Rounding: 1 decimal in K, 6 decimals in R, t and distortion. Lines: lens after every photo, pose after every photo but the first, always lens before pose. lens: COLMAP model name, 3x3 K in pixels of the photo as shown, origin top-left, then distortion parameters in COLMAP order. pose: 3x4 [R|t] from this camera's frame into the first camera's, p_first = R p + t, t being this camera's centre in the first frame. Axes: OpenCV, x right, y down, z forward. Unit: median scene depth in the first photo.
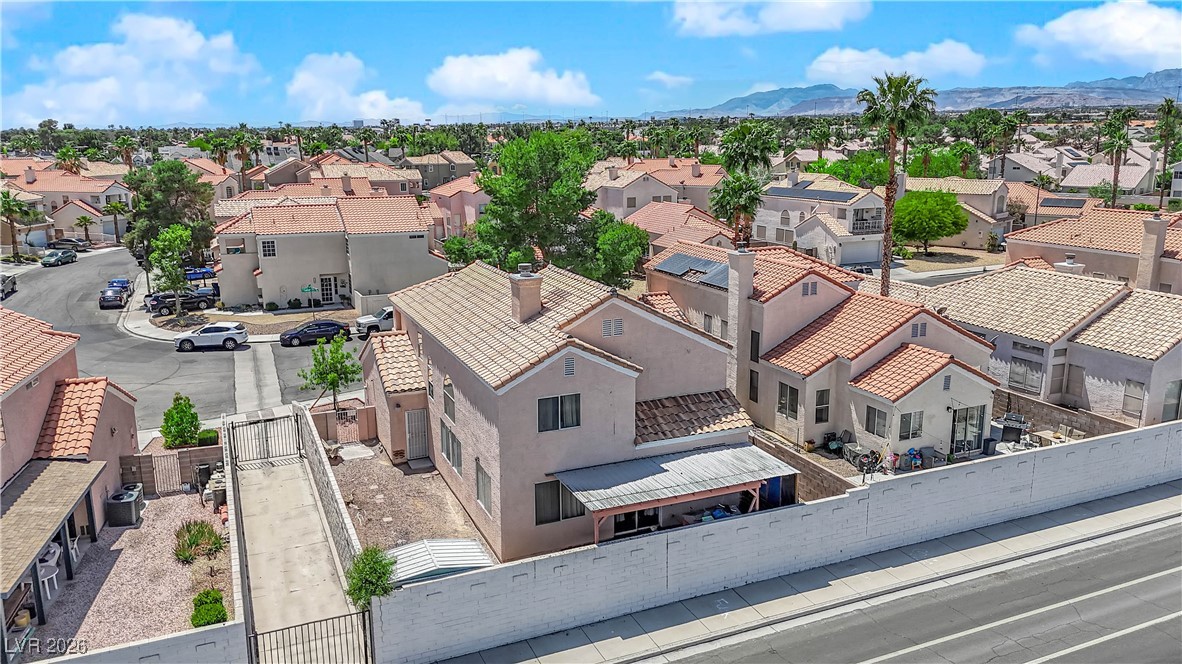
lens RADIAL K [[869.7, 0, 591.0], [0, 869.7, 332.0], [0, 0, 1]] dist [0.109459, -0.150534]
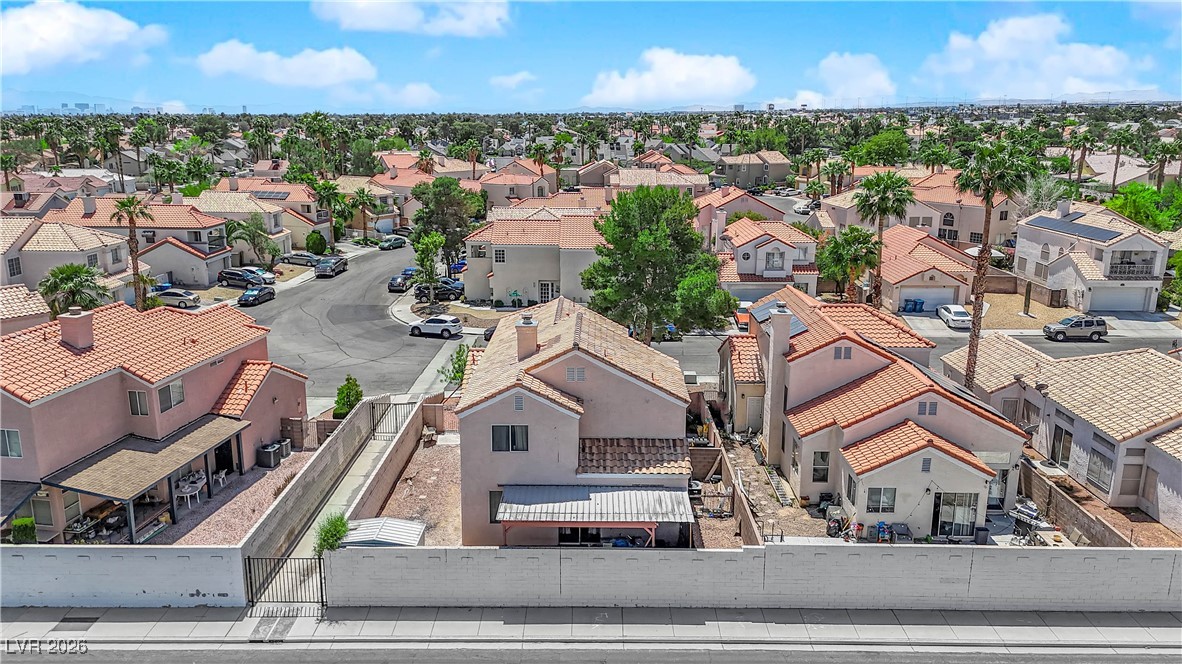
lens RADIAL K [[869.7, 0, 591.0], [0, 869.7, 332.0], [0, 0, 1]] dist [0.109459, -0.150534]
pose [[0.914031, 0.108728, -0.390802, 0.419569], [-0.101810, 0.994061, 0.038447, -0.092356], [0.392661, 0.004646, 0.919672, -0.086853]]
